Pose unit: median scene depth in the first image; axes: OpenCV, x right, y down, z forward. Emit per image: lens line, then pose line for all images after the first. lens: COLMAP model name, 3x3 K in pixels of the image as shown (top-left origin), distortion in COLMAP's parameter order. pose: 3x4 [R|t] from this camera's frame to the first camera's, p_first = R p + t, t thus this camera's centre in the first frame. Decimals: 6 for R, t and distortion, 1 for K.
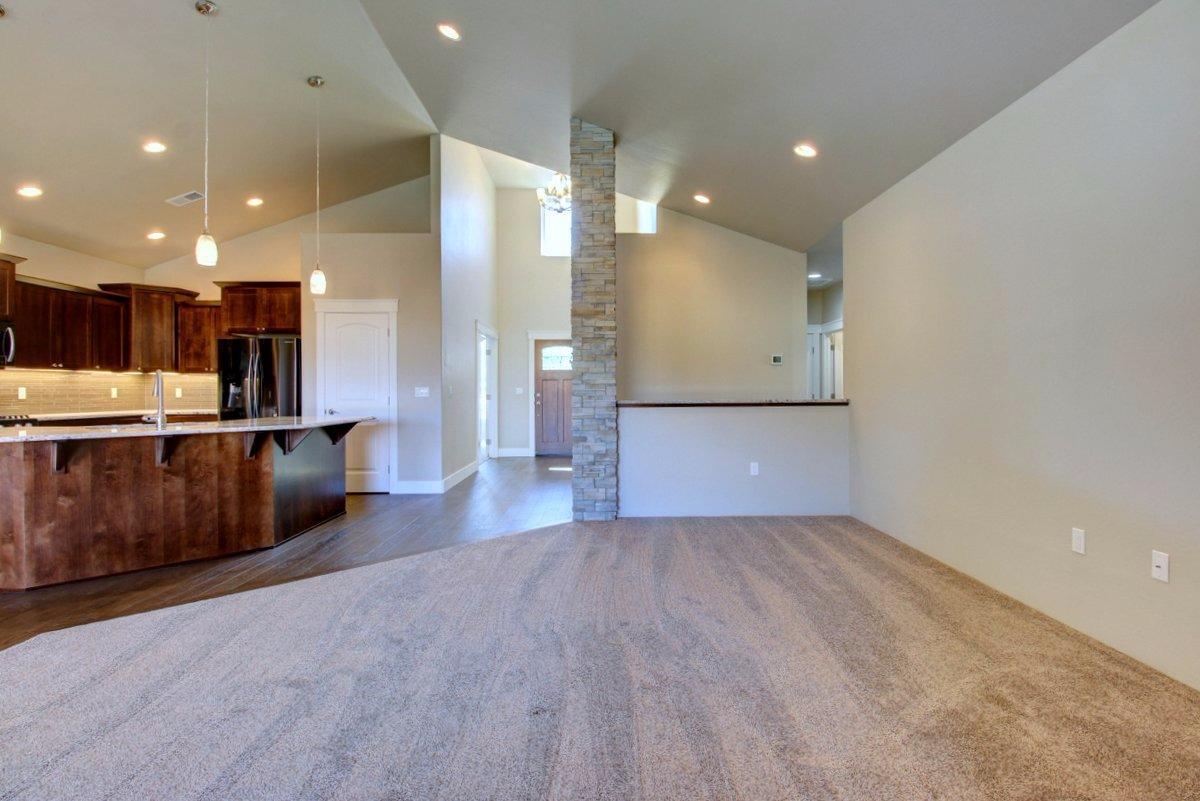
lens RADIAL K [[570.0, 0, 604.6], [0, 570.0, 390.4], [0, 0, 1]] dist [-0.000884, -0.011678]
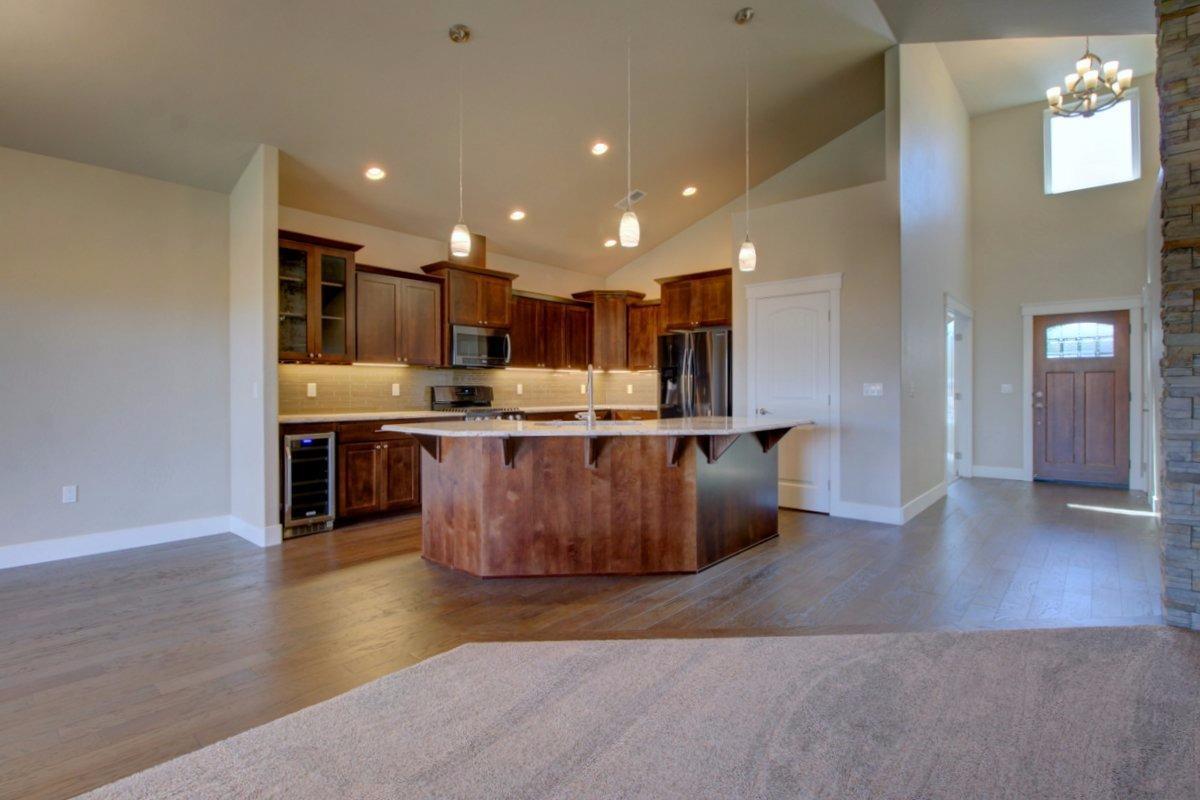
lens RADIAL K [[570.0, 0, 607.0], [0, 570.0, 391.4], [0, 0, 1]] dist [-0.000884, -0.011678]
pose [[0.751500, 0.006373, -0.659702, -0.107064], [-0.001624, 0.999968, 0.007810, 0.000304], [0.659731, -0.004798, 0.751486, 0.238403]]
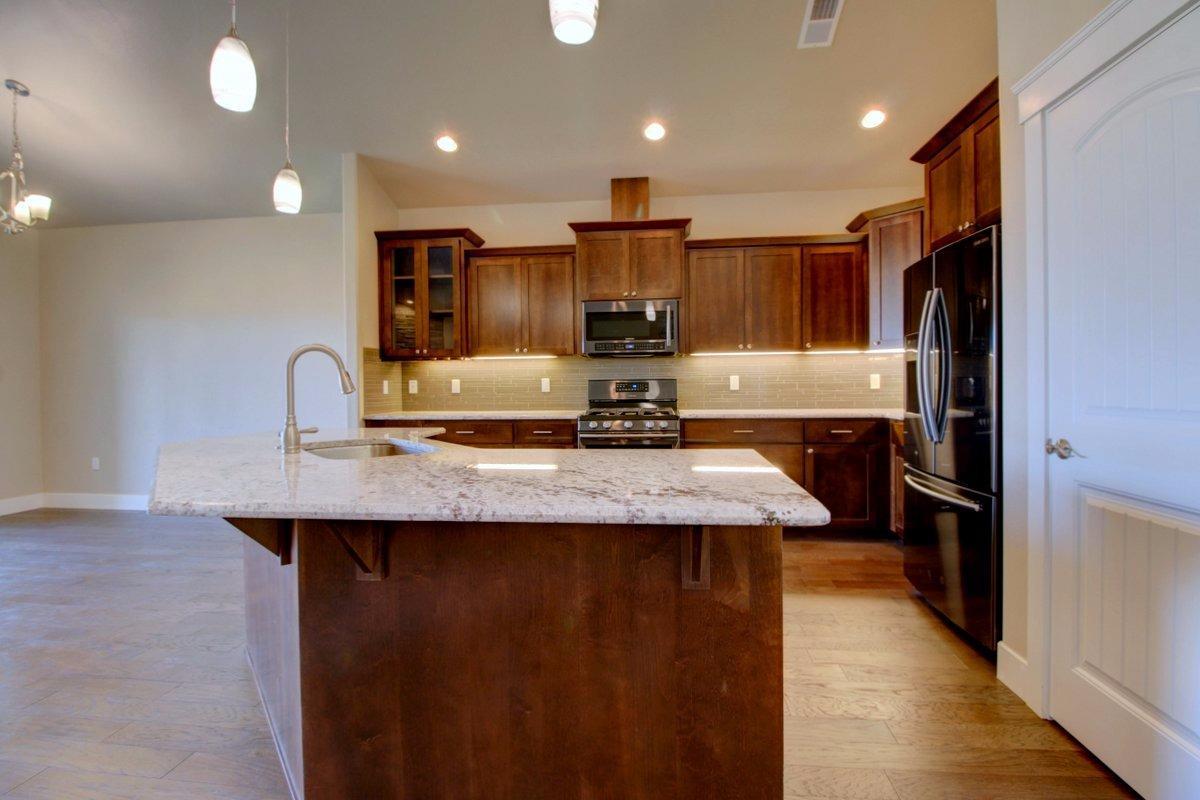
lens RADIAL K [[570.0, 0, 606.0], [0, 570.0, 391.6], [0, 0, 1]] dist [-0.000884, -0.011678]
pose [[-0.125614, 0.020492, -0.991868, -0.210563], [0.011926, 0.999746, 0.019144, -0.000274], [0.992007, -0.009424, -0.125827, 1.052792]]
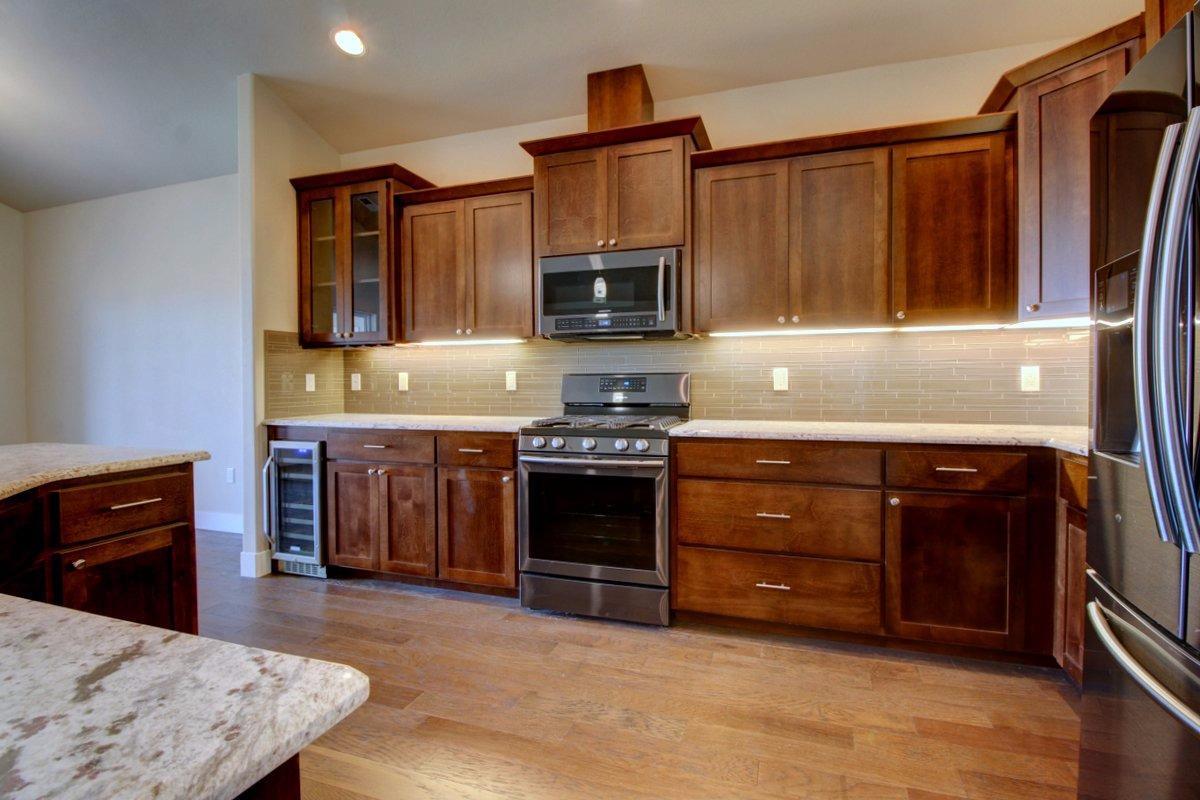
lens RADIAL K [[570.0, 0, 604.0], [0, 570.0, 391.5], [0, 0, 1]] dist [-0.000884, -0.011678]
pose [[-0.340377, 0.024911, -0.939959, -0.551797], [0.006858, 0.999688, 0.024010, 0.003046], [0.940264, 0.001727, -0.340442, 1.177029]]
